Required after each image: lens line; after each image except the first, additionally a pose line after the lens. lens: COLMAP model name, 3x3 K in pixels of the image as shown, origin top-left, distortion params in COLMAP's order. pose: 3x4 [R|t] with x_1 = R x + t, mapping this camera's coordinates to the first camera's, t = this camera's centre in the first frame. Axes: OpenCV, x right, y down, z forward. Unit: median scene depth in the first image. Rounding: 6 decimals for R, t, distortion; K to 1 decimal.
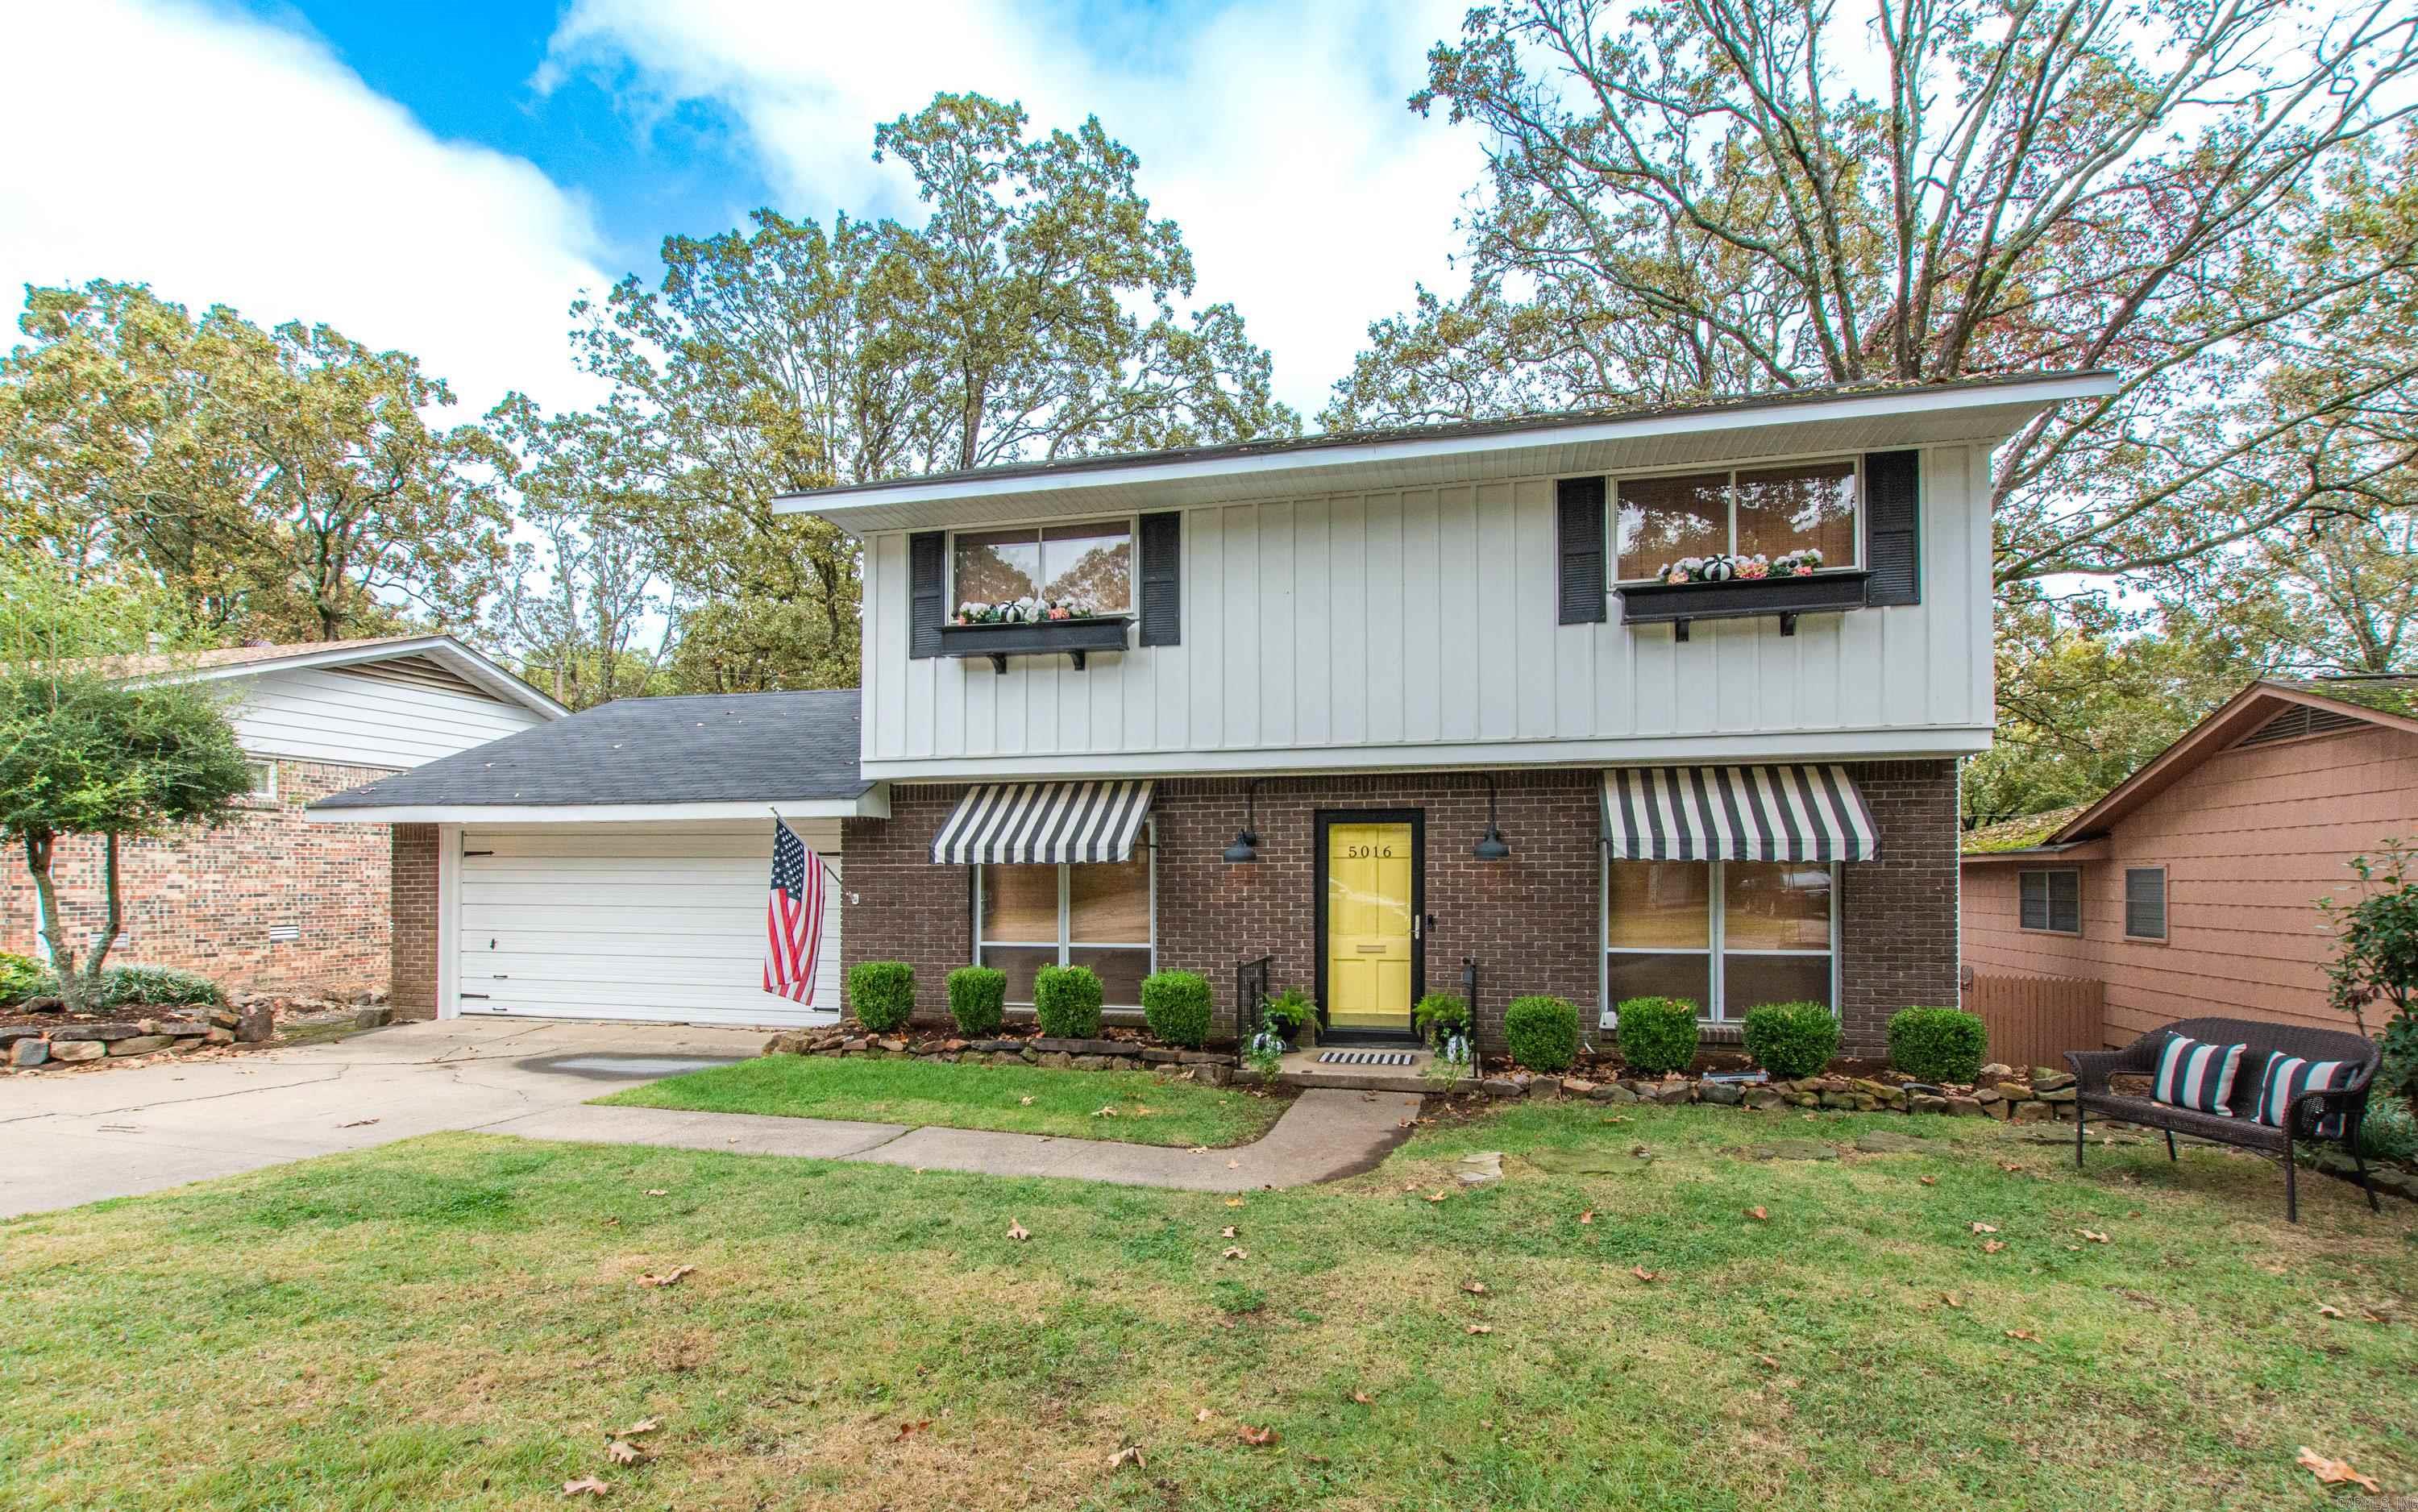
lens RADIAL K [[1108.8, 0, 1228.5], [0, 1108.8, 873.7], [0, 0, 1]] dist [0.007208, -0.002693]
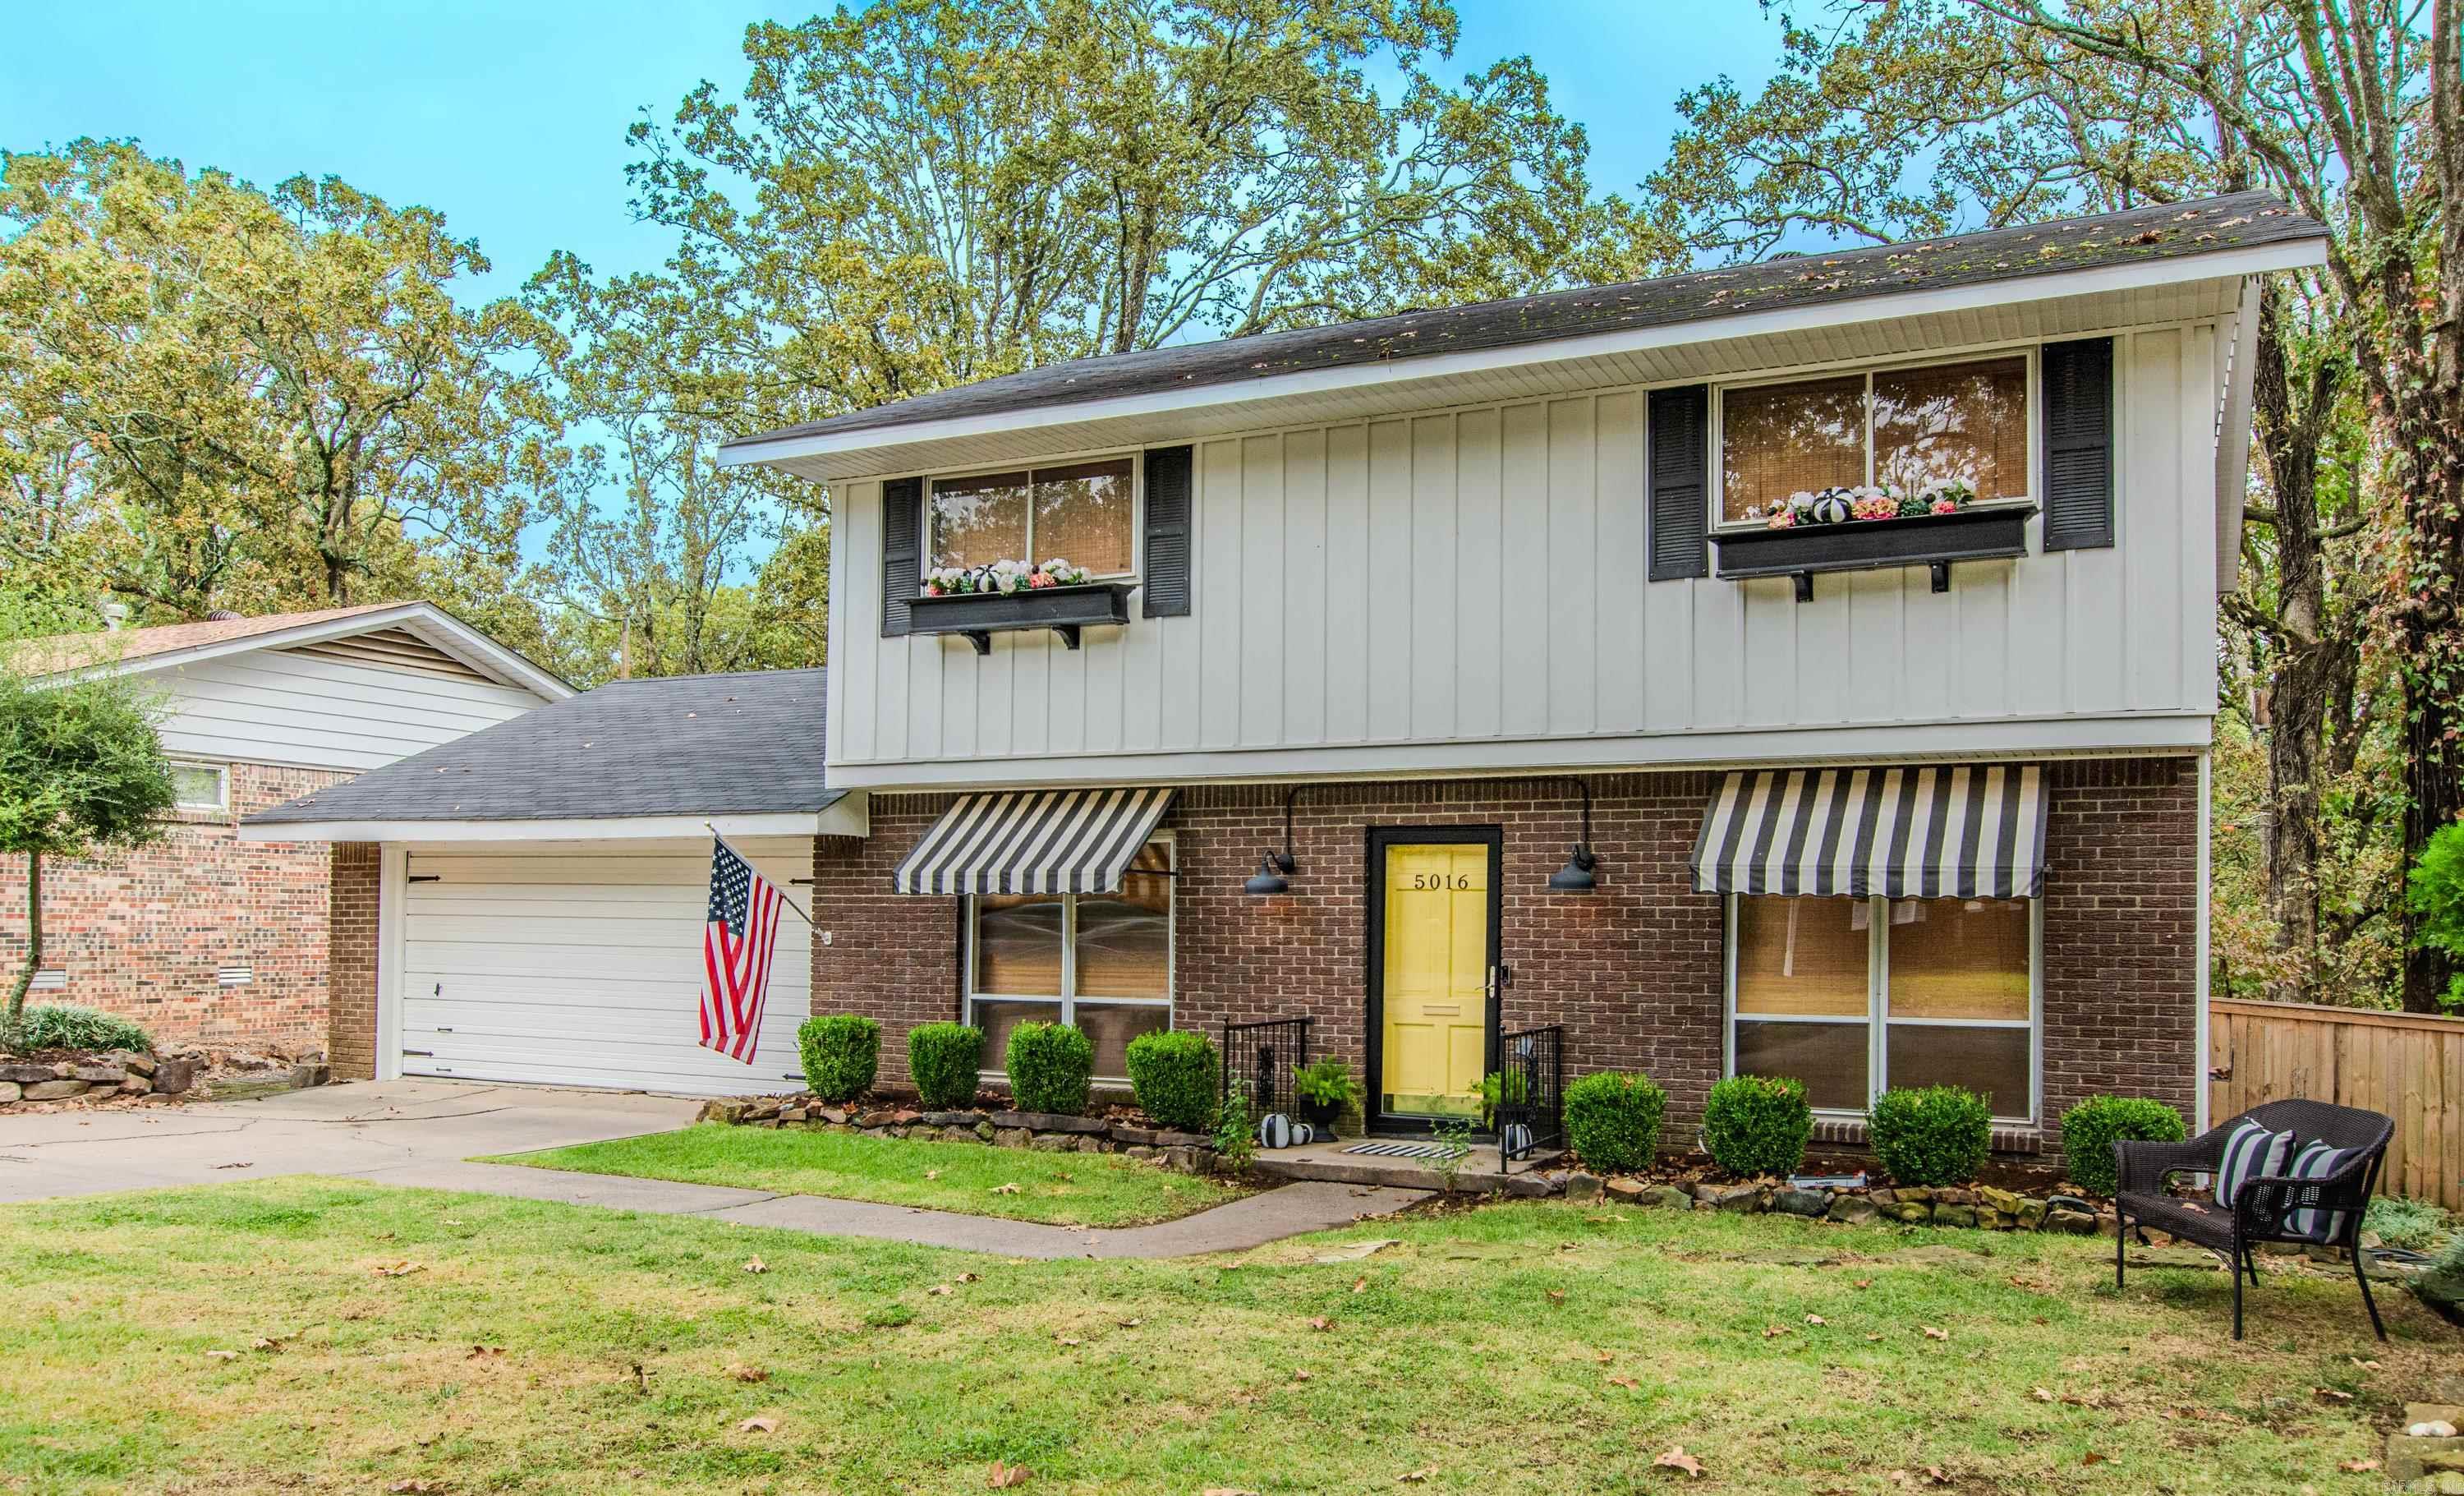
lens RADIAL K [[1794.8, 0, 1323.0], [0, 1794.8, 903.6], [0, 0, 1]] dist [0.003734, -0.003543]
pose [[0.981789, 0.007734, -0.189818, 0.282199], [-0.009597, 0.999914, -0.008893, 0.006777], [0.189733, 0.010553, 0.981779, -0.215699]]
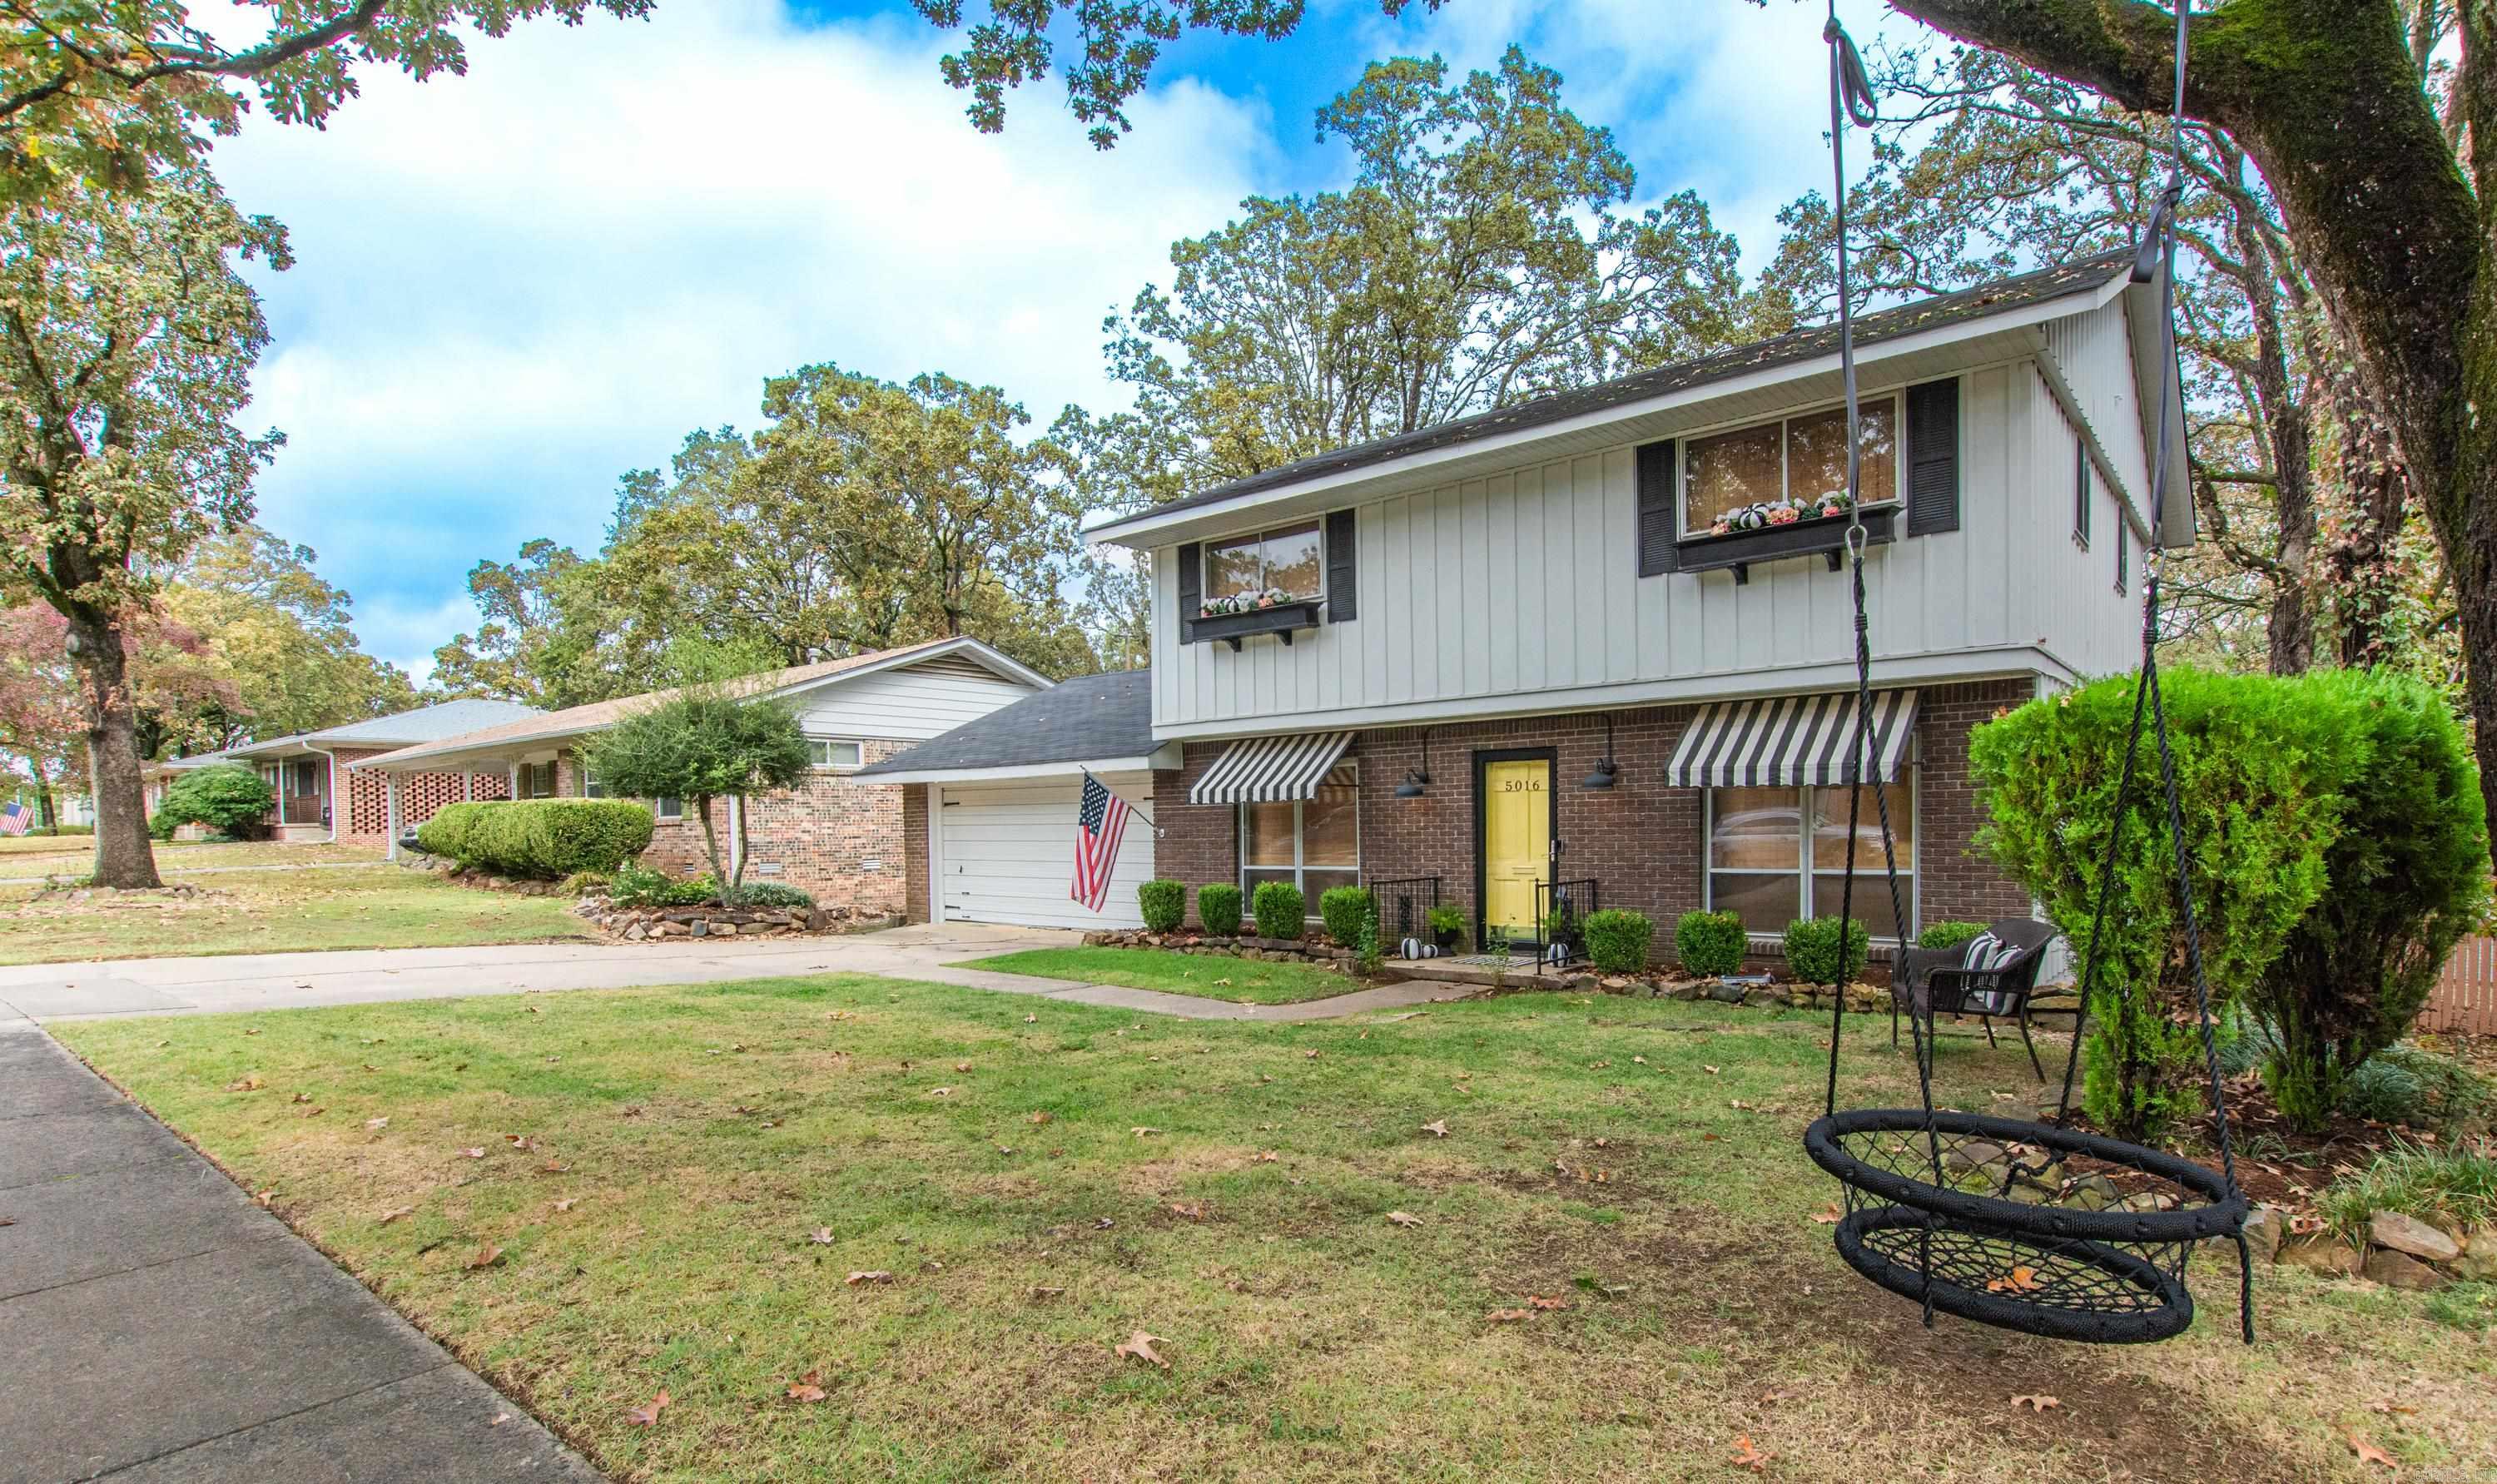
lens RADIAL K [[1224.7, 0, 1321.4], [0, 1224.7, 870.9], [0, 0, 1]] dist [0.003268, -0.000588]
pose [[0.907670, 0.002032, -0.419679, 0.472707], [0.016443, 0.999048, 0.040399, 0.013618], [0.419362, -0.043569, 0.906773, -0.236801]]
